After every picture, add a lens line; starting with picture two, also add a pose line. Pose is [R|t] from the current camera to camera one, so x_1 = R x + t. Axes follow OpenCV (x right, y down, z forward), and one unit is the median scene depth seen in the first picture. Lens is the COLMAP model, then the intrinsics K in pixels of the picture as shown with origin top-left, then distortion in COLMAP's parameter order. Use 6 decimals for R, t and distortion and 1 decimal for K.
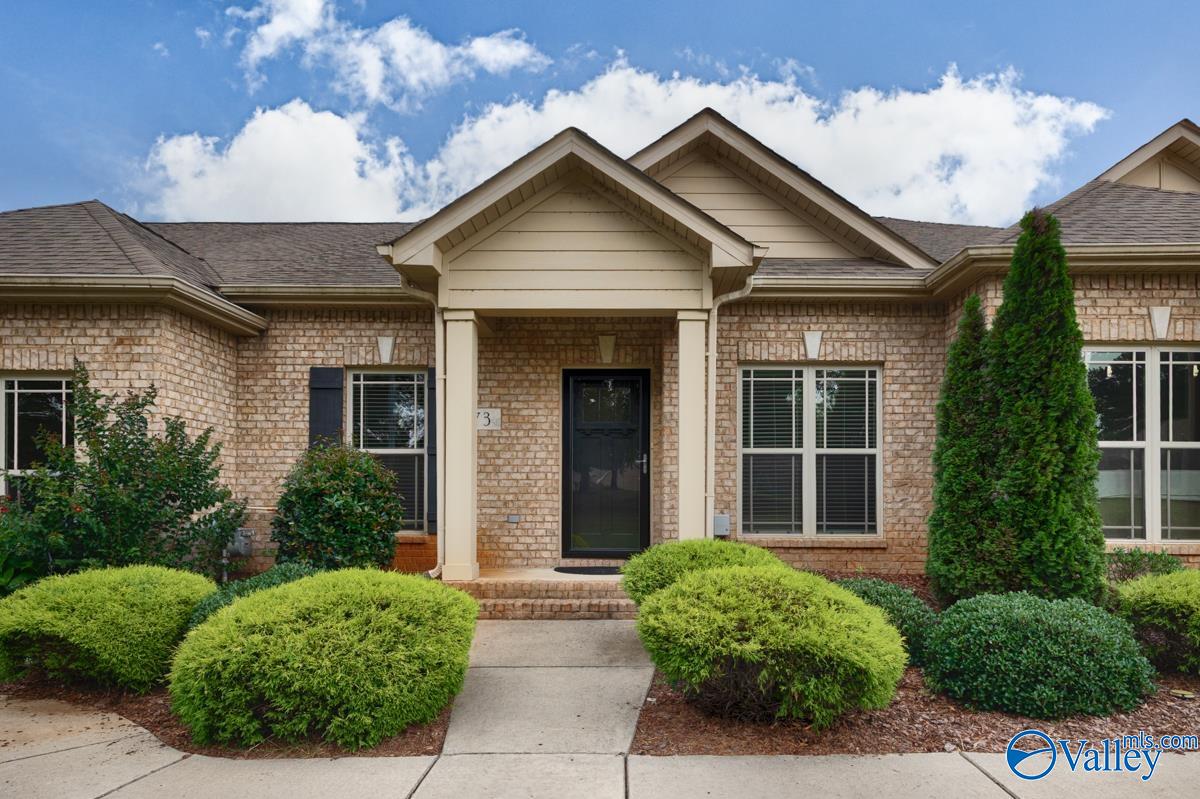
lens RADIAL K [[613.9, 0, 599.9], [0, 613.9, 402.2], [0, 0, 1]] dist [0.005016, -0.000198]
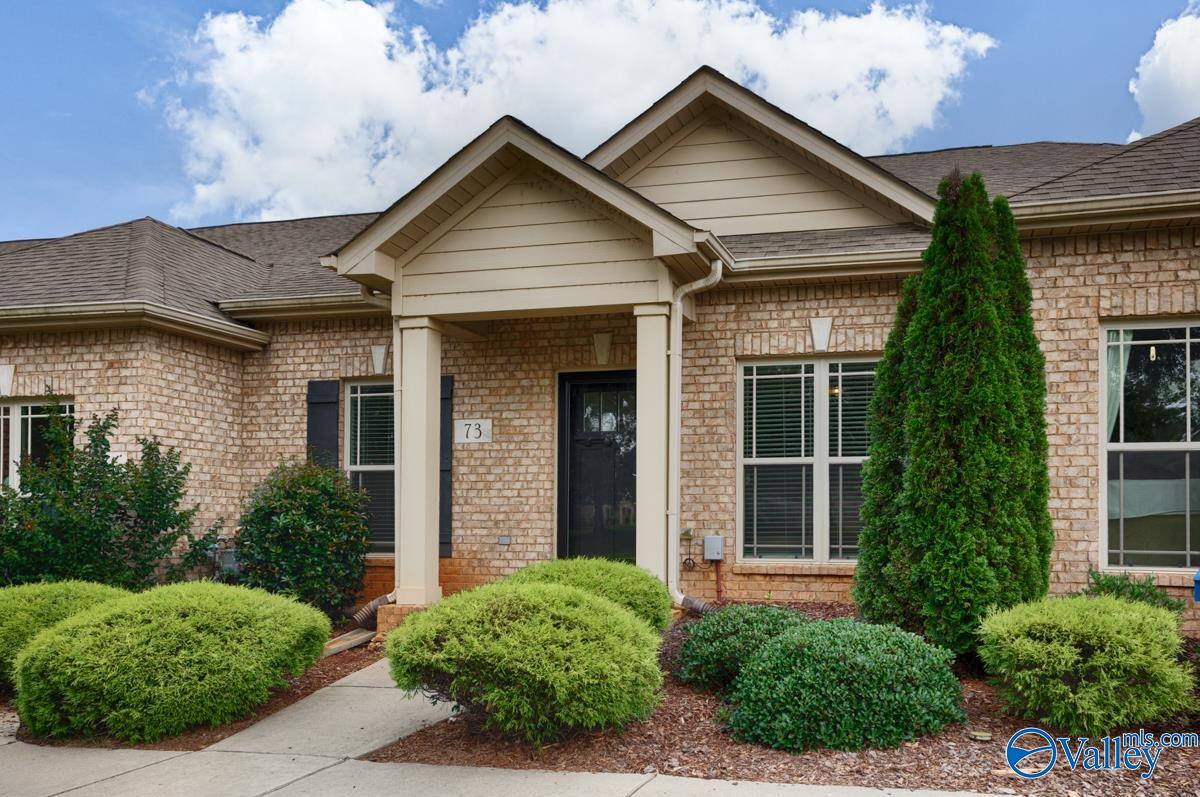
lens RADIAL K [[740.7, 0, 600.1], [0, 740.7, 394.1], [0, 0, 1]] dist [0.006721, 0.005606]
pose [[0.980818, -0.034301, -0.191885, 0.252927], [0.031711, 0.999360, -0.016556, -0.004053], [0.192330, 0.010153, 0.981278, -0.056603]]
